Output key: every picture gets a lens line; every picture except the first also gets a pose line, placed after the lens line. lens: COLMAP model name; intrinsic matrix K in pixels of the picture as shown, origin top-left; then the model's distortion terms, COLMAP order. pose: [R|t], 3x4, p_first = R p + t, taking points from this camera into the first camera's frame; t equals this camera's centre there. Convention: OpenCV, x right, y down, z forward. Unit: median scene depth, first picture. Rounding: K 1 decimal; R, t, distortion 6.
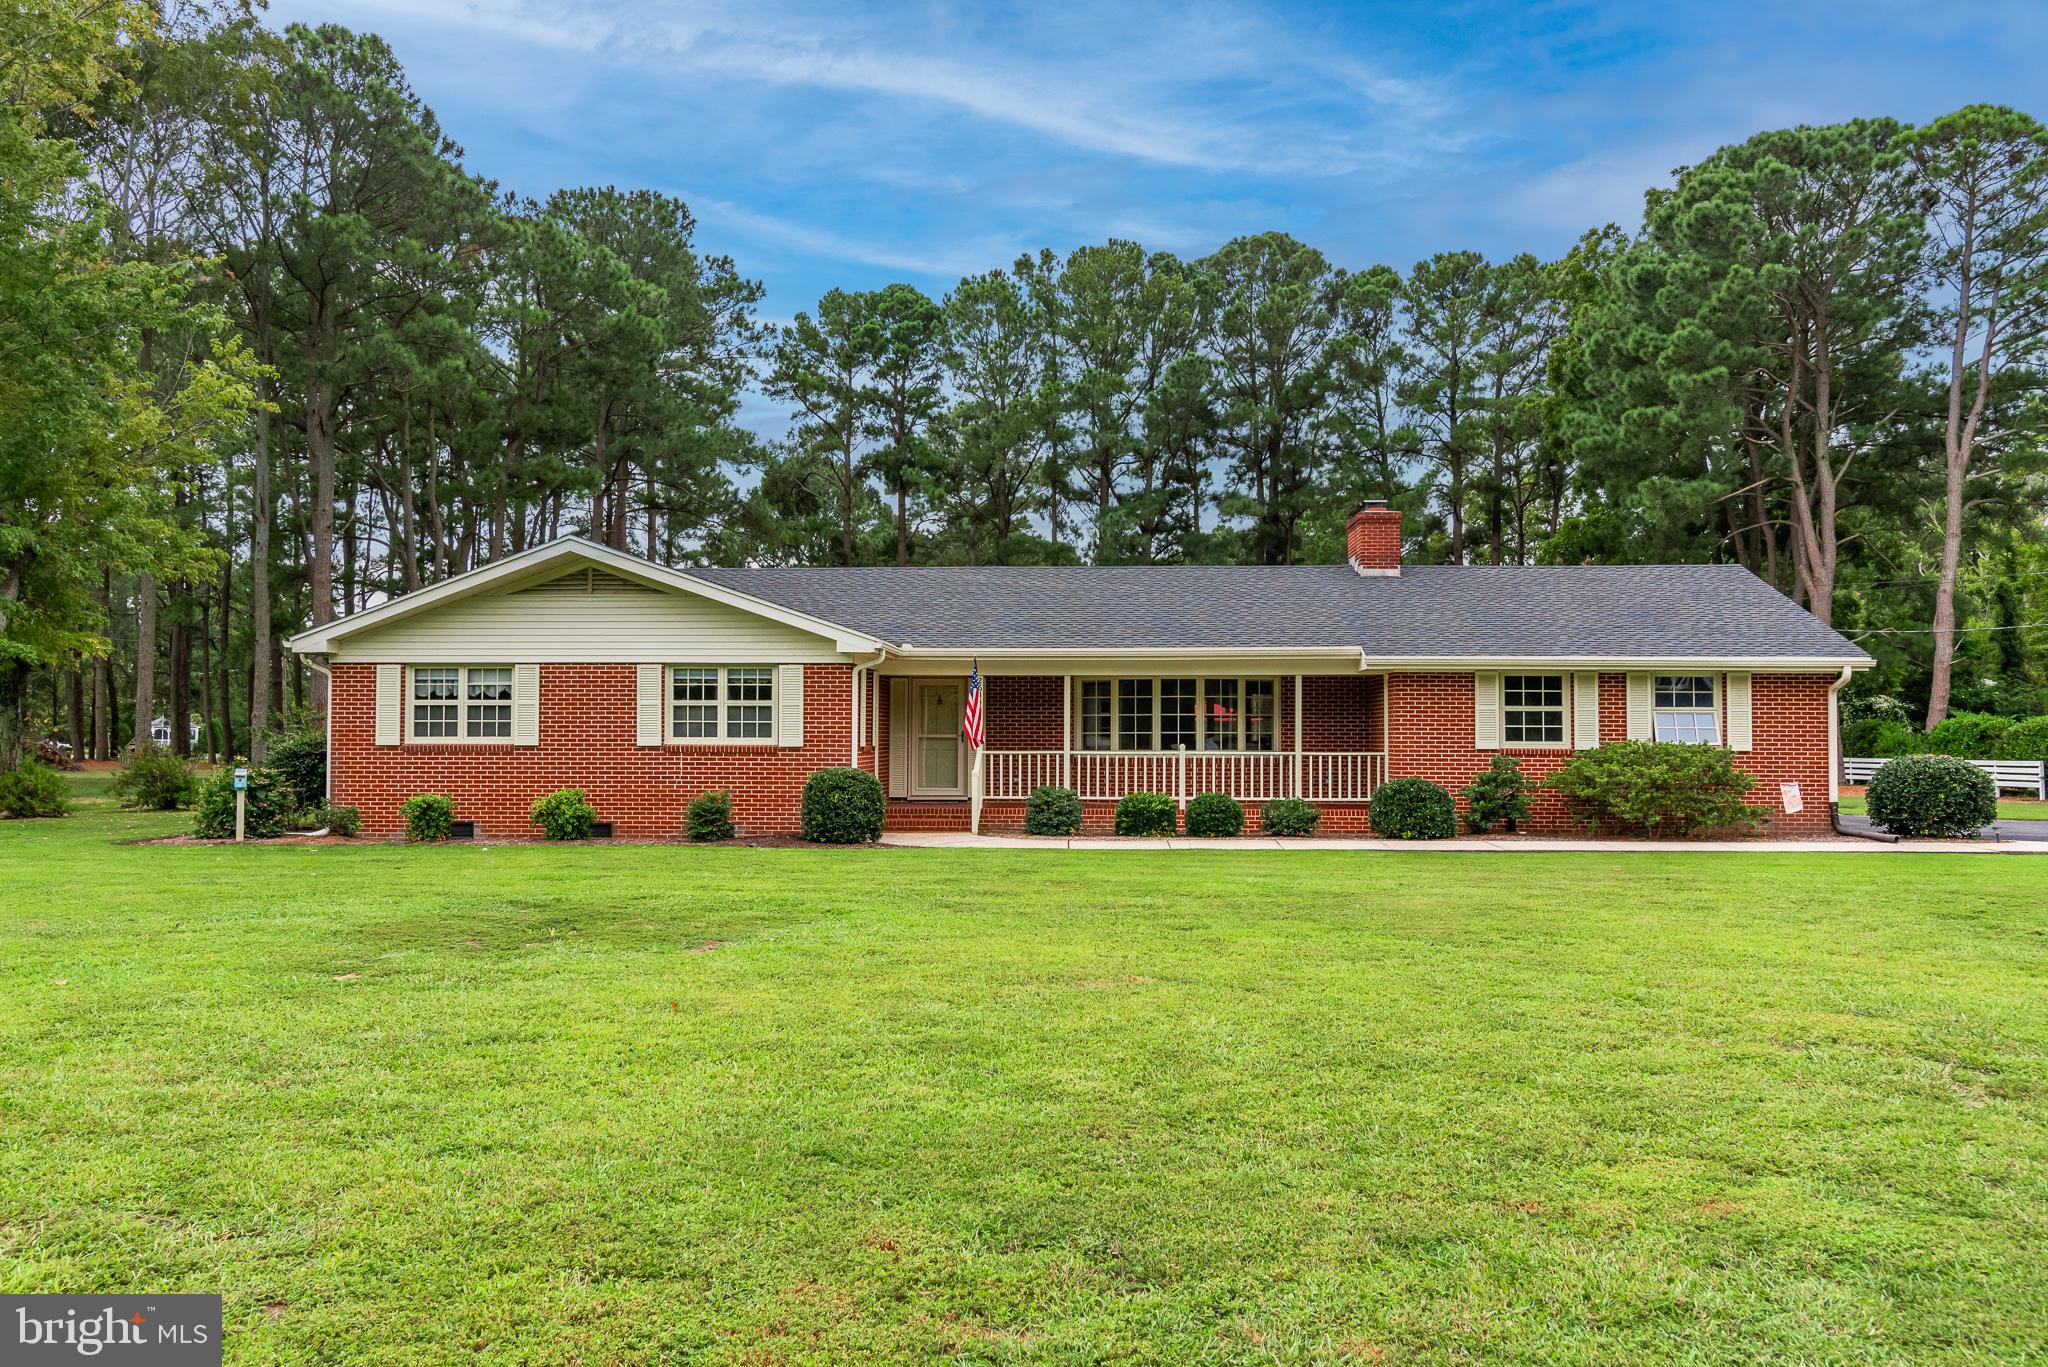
lens RADIAL K [[1479.8, 0, 1024.0], [0, 1479.8, 683.5], [0, 0, 1]] dist [-0.002276, 0.000834]
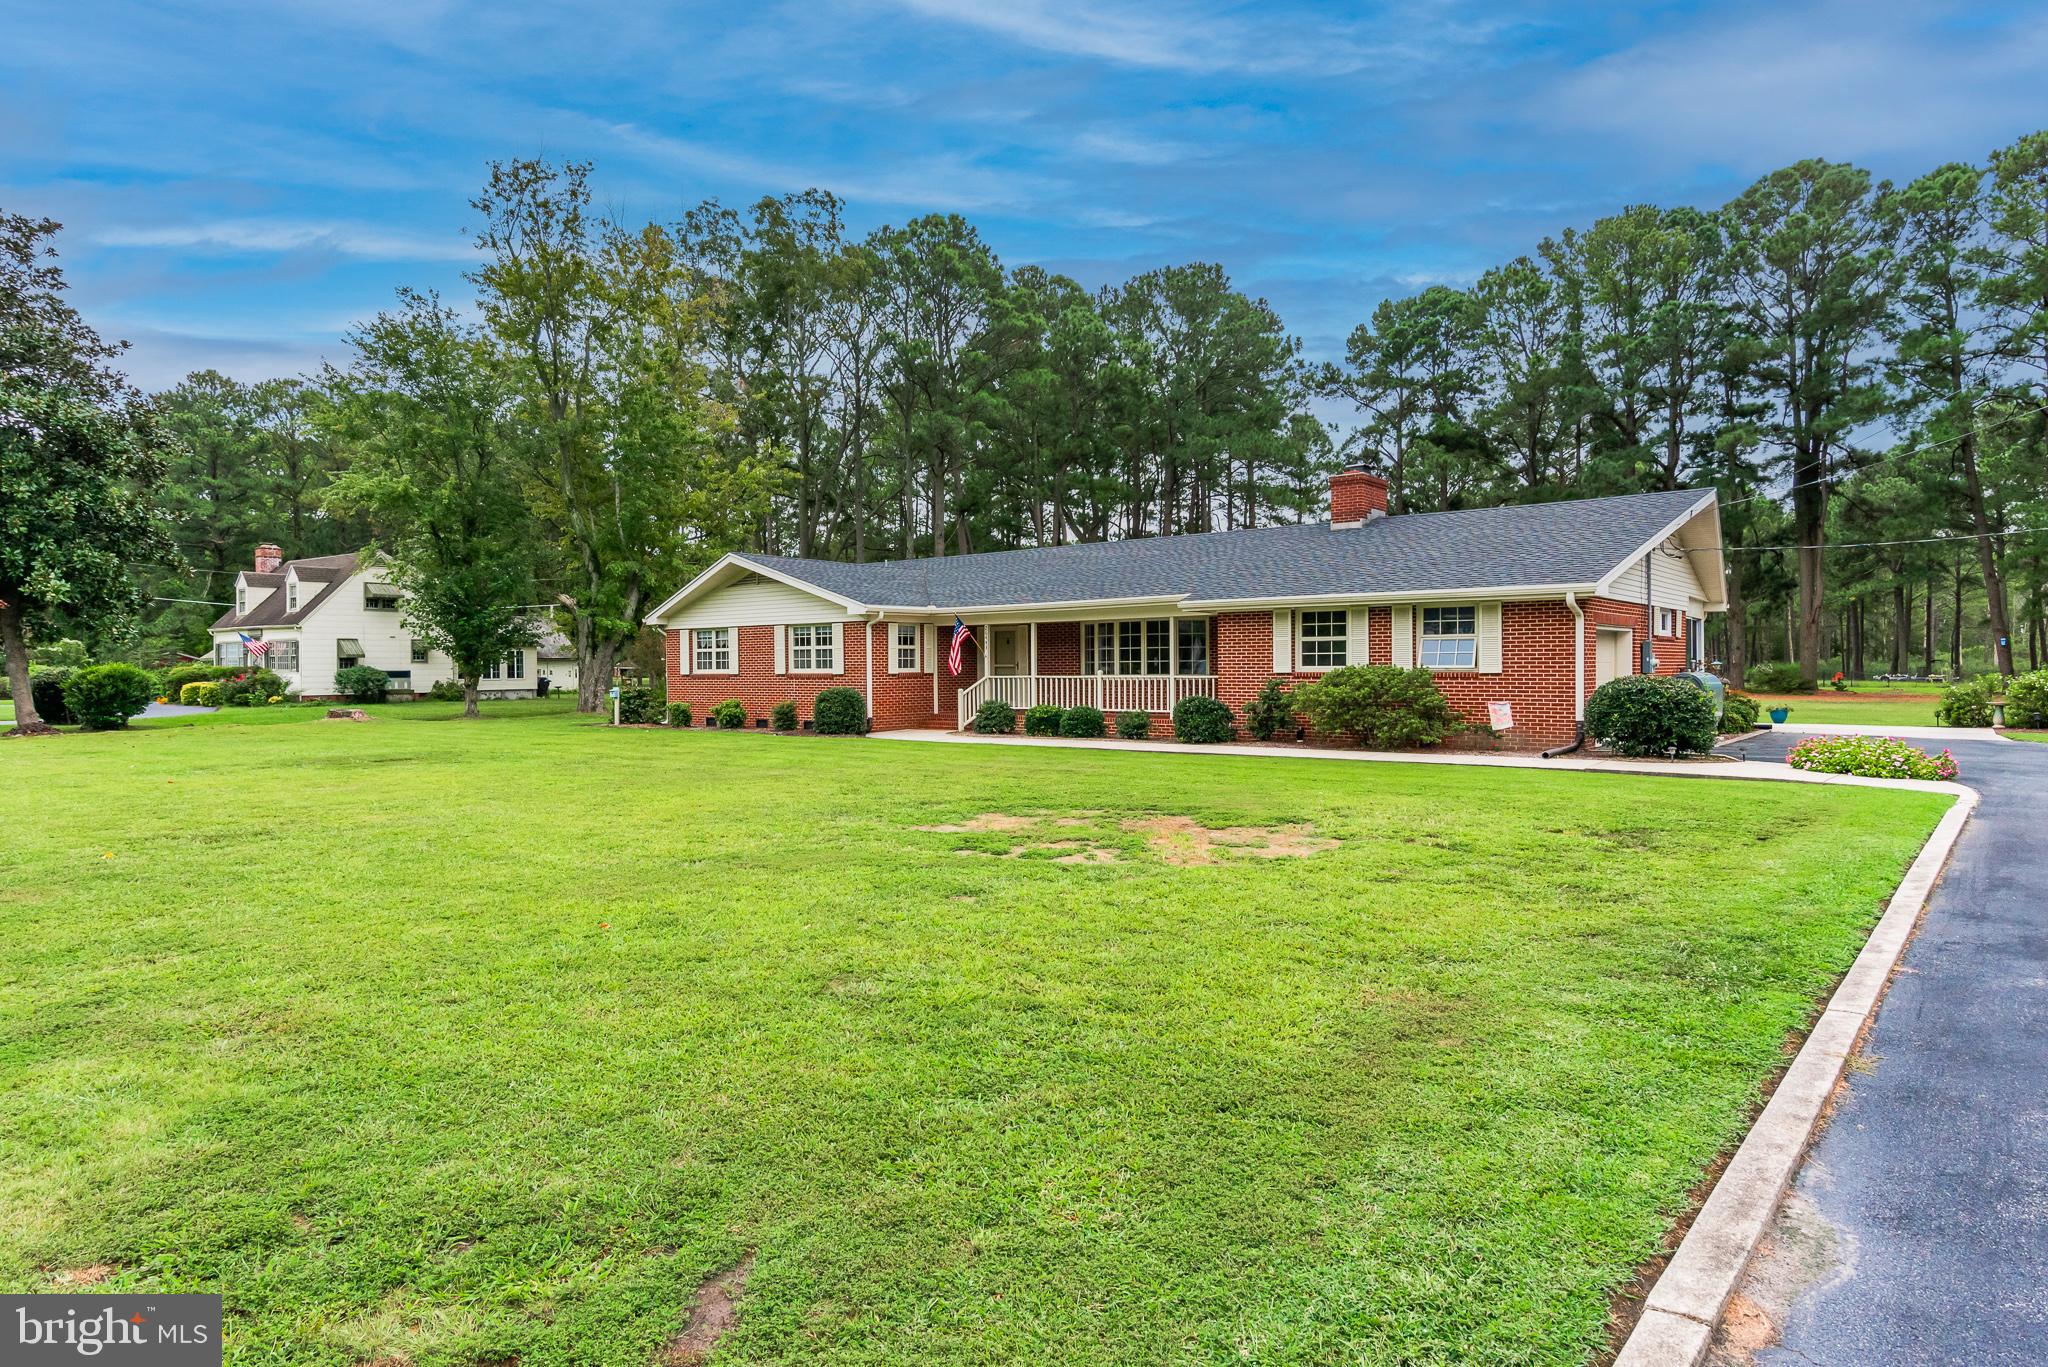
lens RADIAL K [[1167.8, 0, 1026.2], [0, 1167.8, 657.1], [0, 0, 1]] dist [-0.001139, -0.000488]
pose [[0.807049, -0.014305, -0.590312, 0.716636], [0.032536, 0.999265, 0.020266, 0.004948], [0.589588, -0.035563, 0.806921, 0.093898]]
